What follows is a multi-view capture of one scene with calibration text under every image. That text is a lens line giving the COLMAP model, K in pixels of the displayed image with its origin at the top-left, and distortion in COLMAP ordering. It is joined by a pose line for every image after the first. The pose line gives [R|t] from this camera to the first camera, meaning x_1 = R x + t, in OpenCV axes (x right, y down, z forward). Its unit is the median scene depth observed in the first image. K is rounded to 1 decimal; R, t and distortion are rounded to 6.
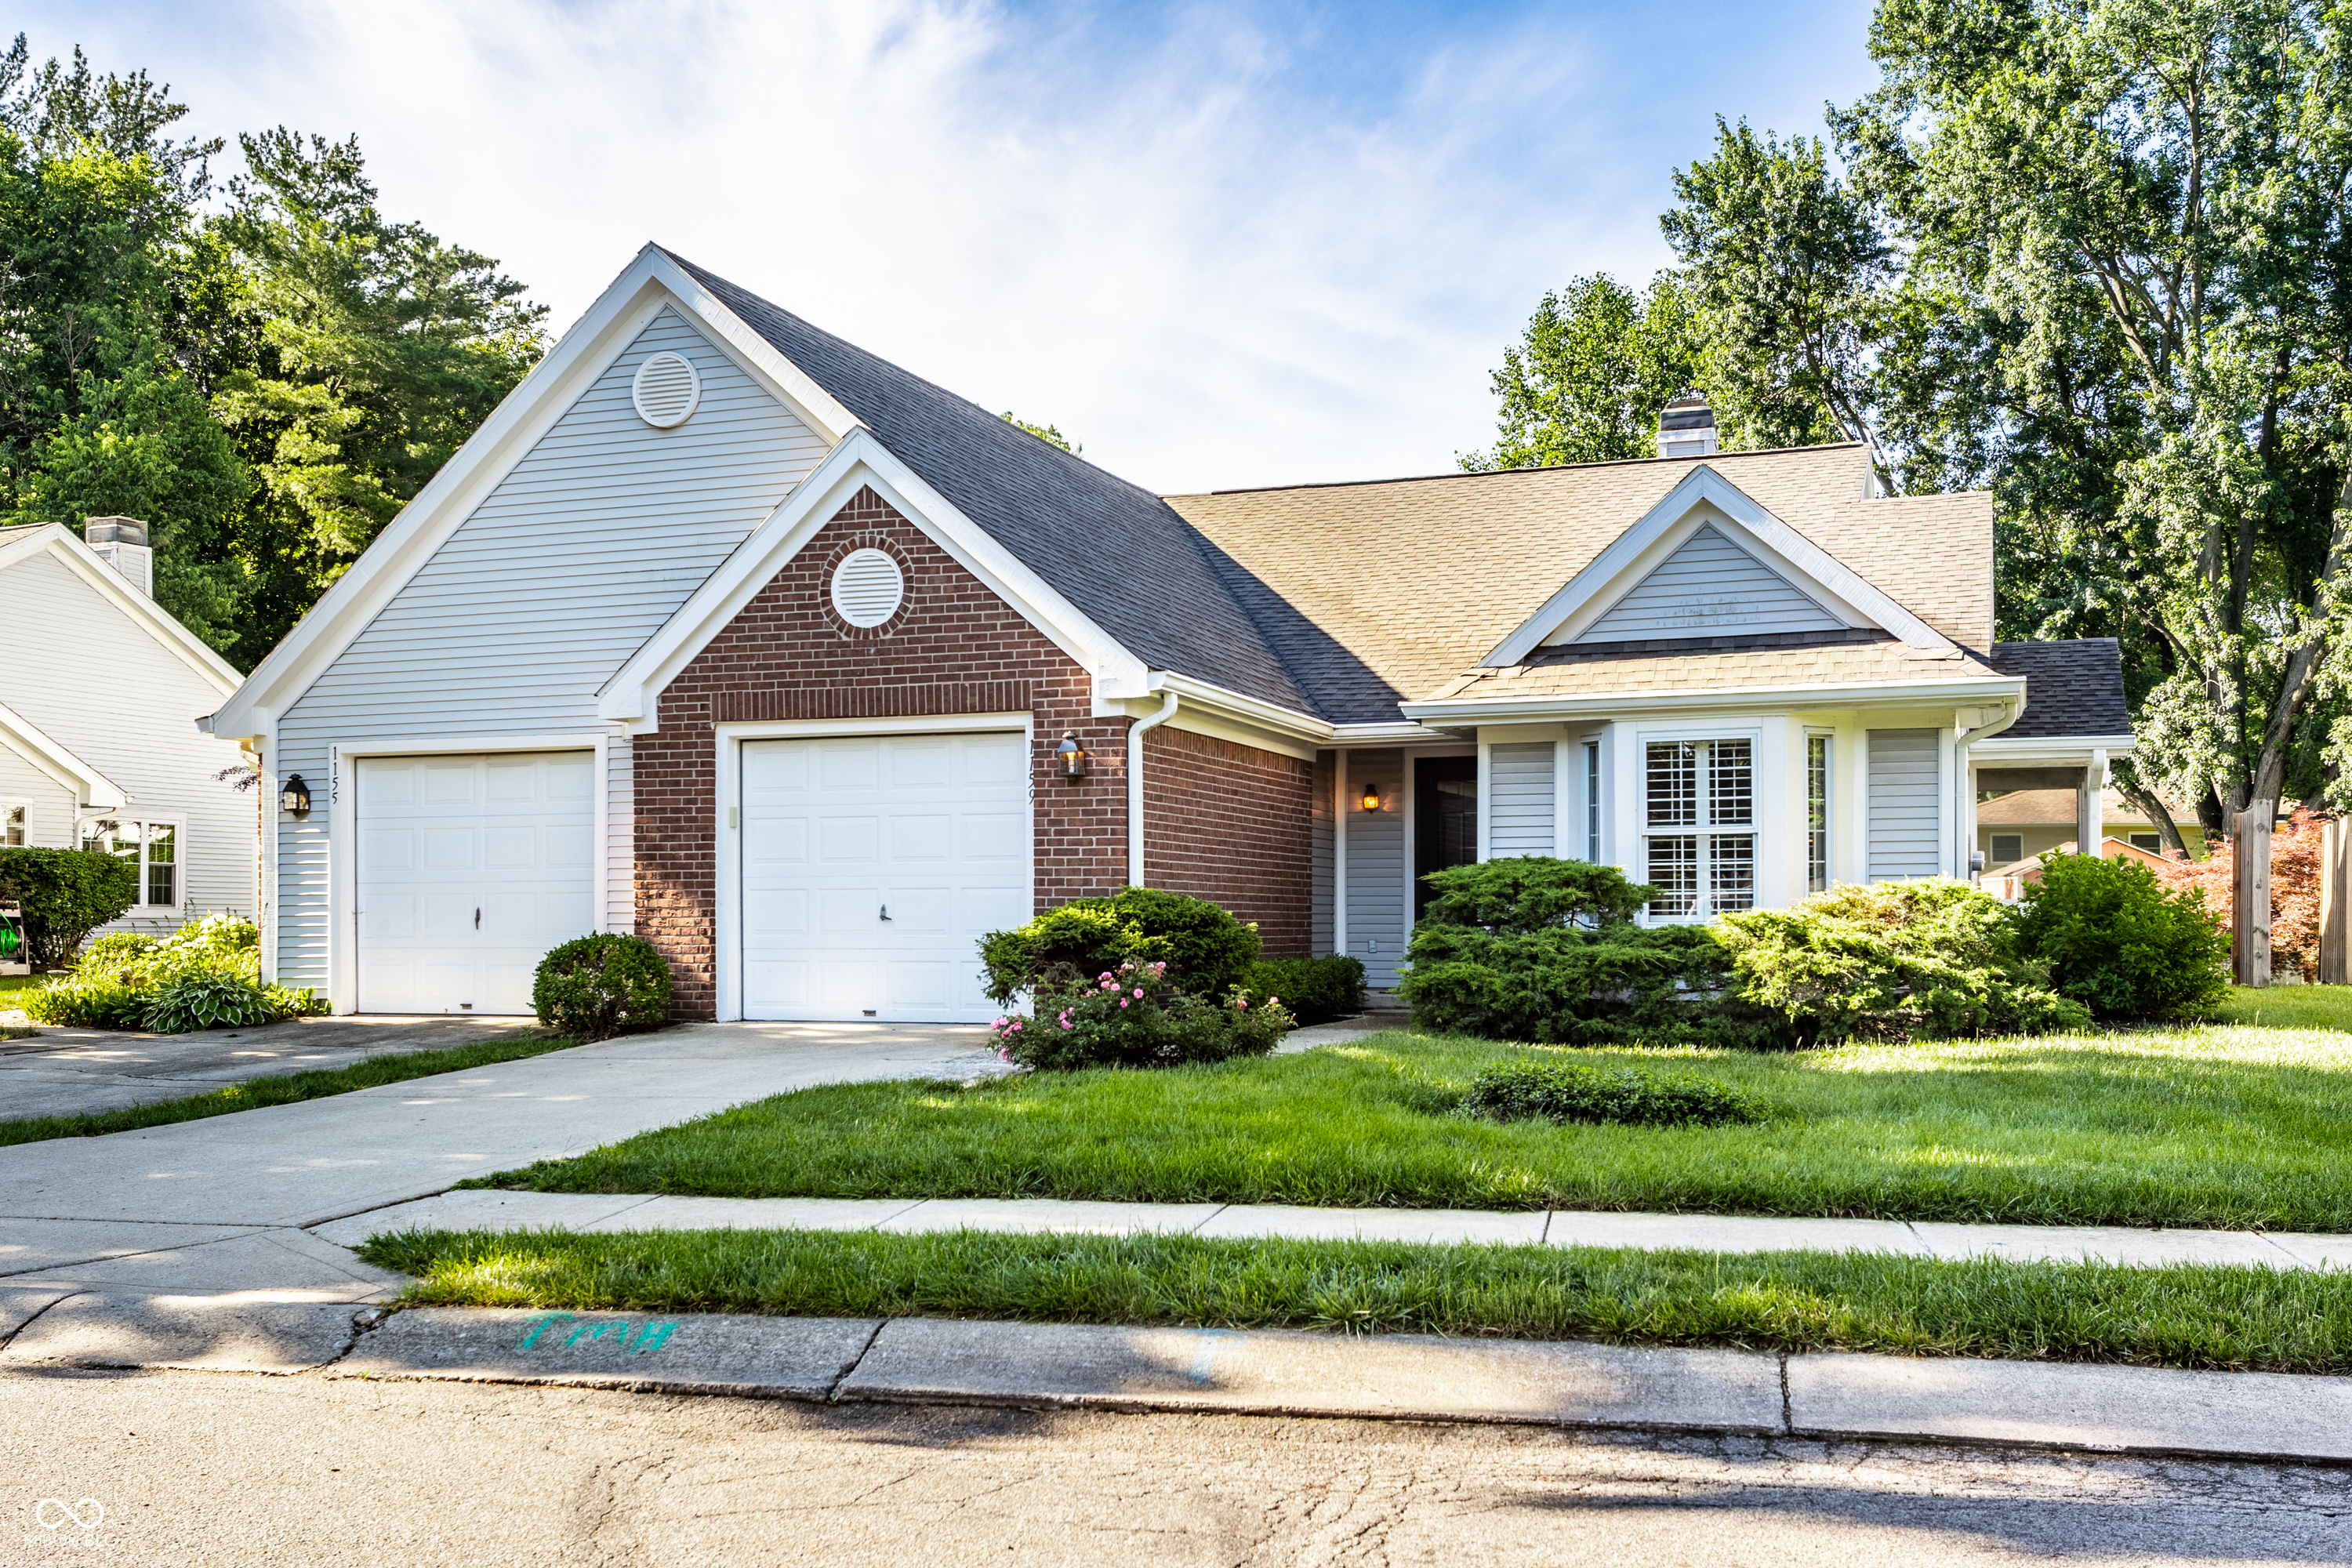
lens RADIAL K [[1877.6, 0, 1174.1], [0, 1877.6, 733.1], [0, 0, 1]] dist [-0.009302, 0.055813]
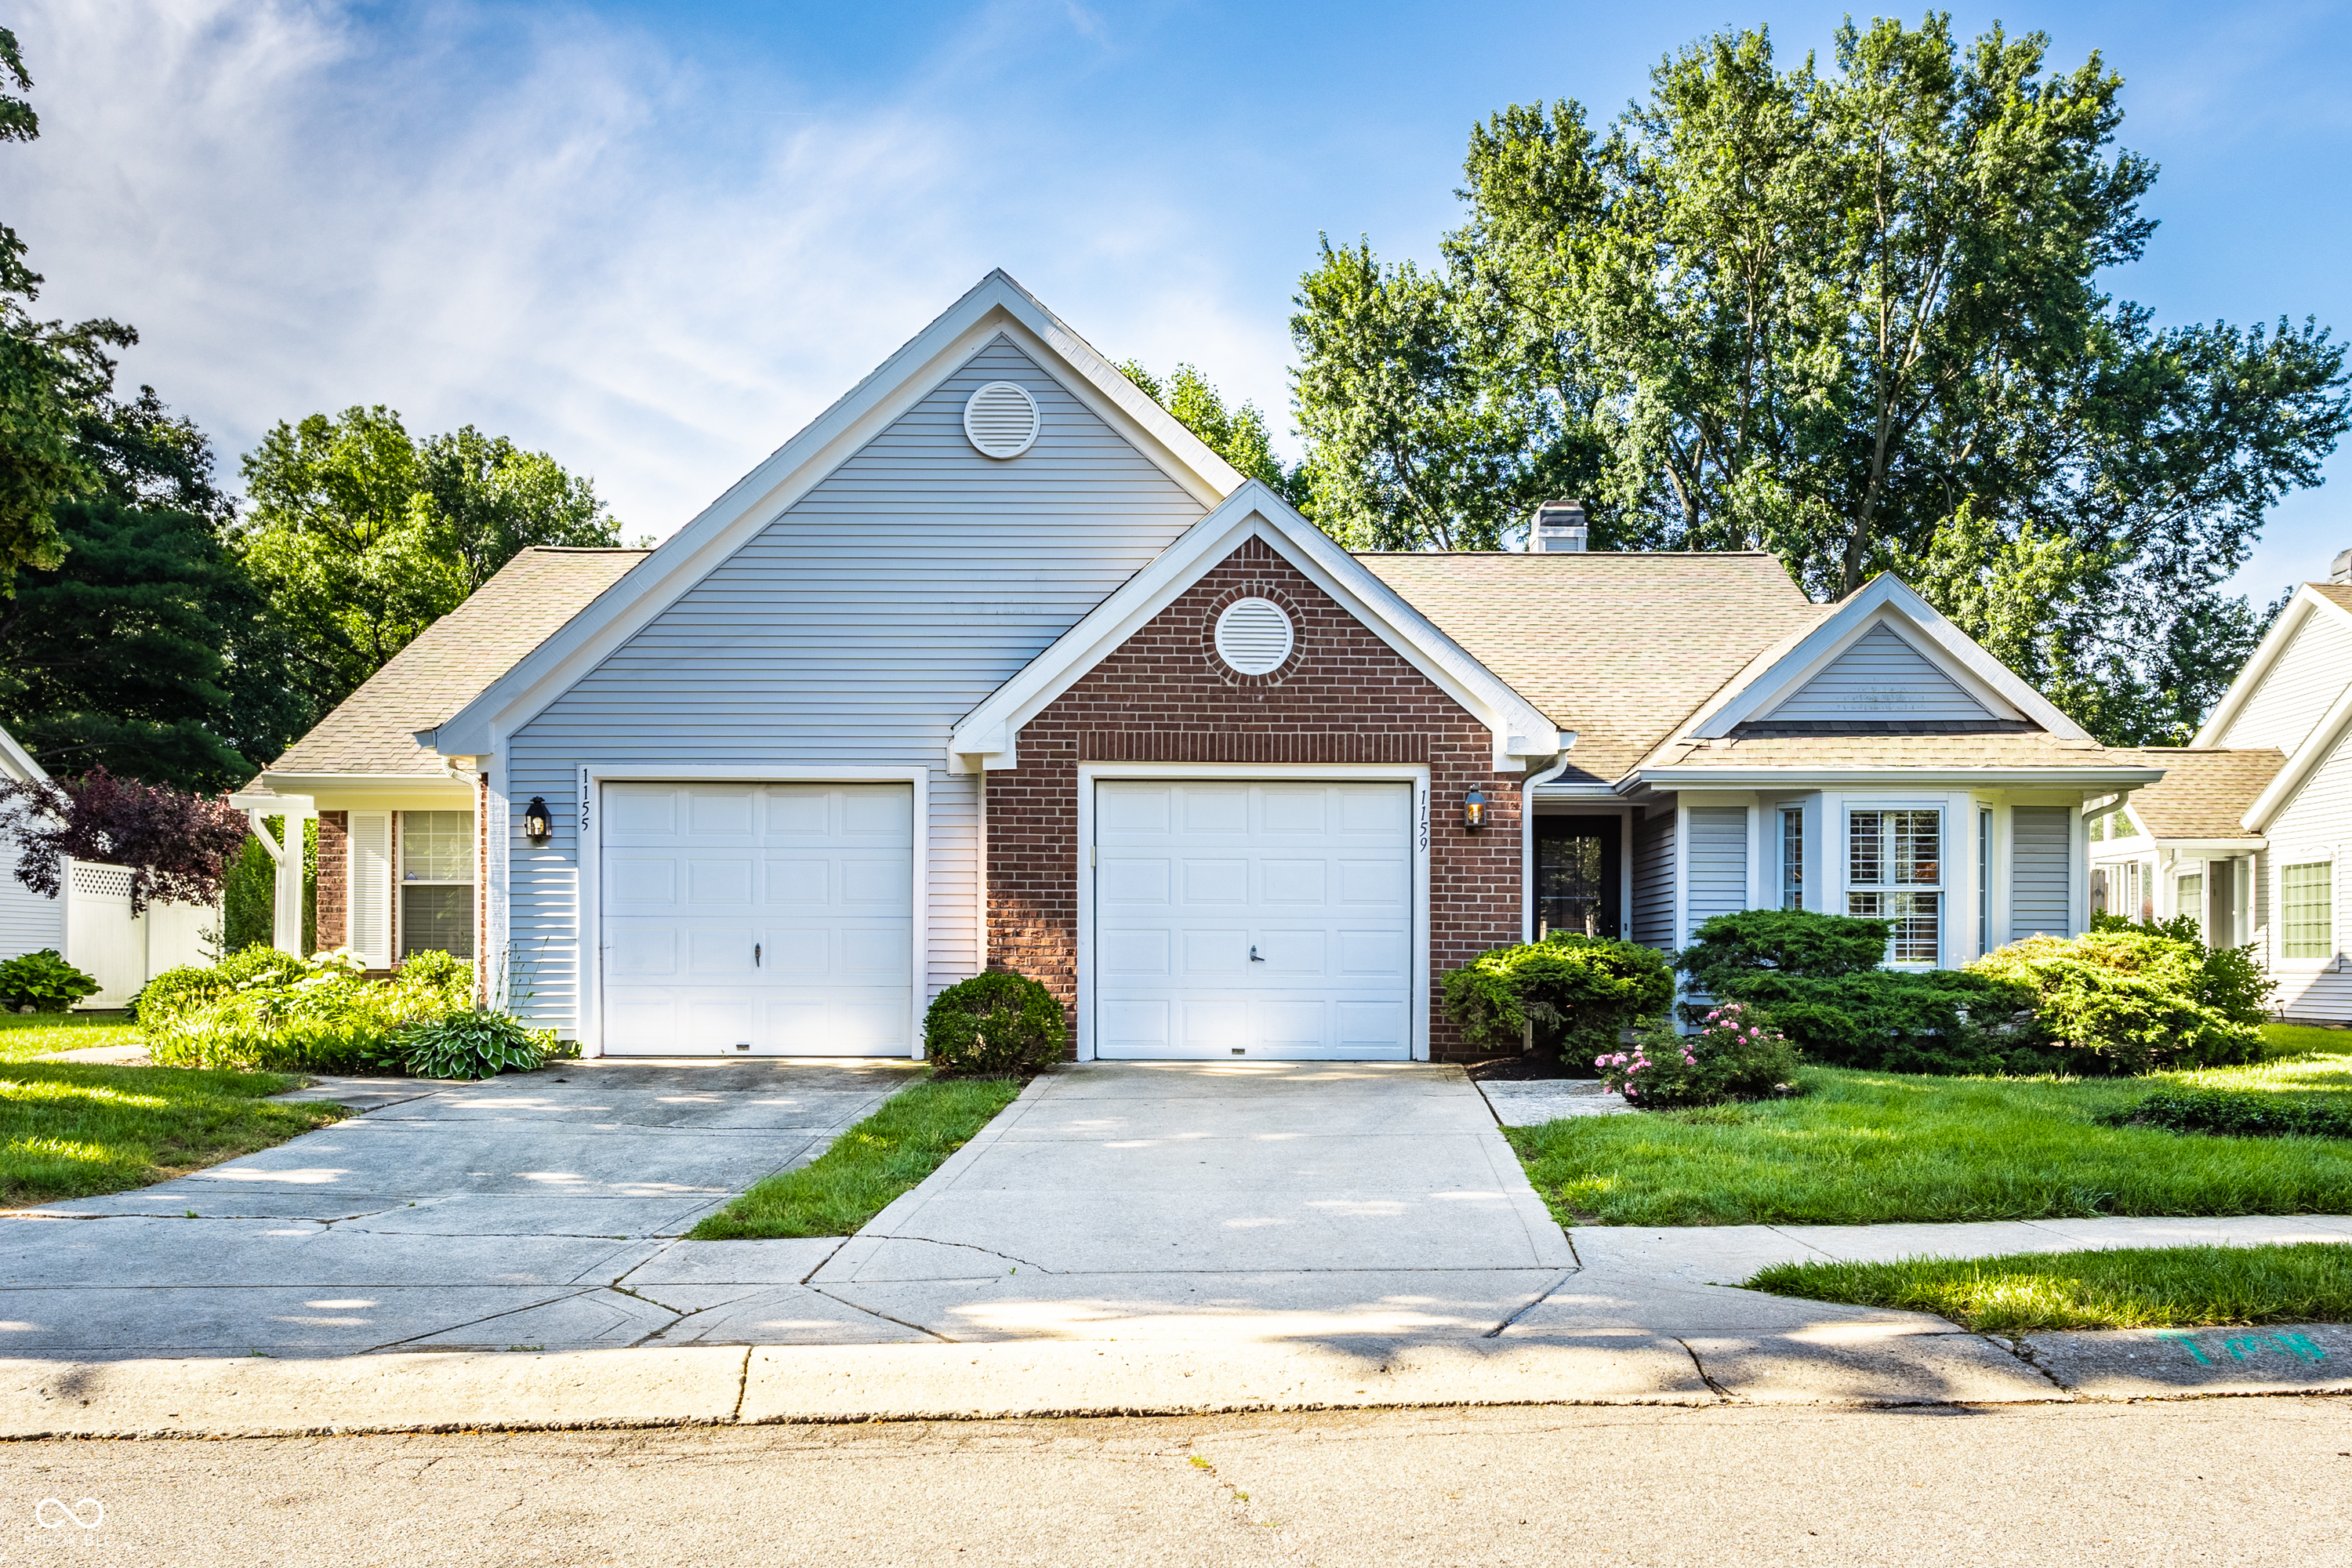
lens RADIAL K [[1790.8, 0, 1218.8], [0, 1790.8, 791.5], [0, 0, 1]] dist [0.001011, -0.001588]
pose [[0.955707, 0.035312, 0.292195, -0.453029], [-0.037009, 0.999315, 0.000282, 0.007578], [-0.291985, -0.011083, 0.956359, 0.070212]]
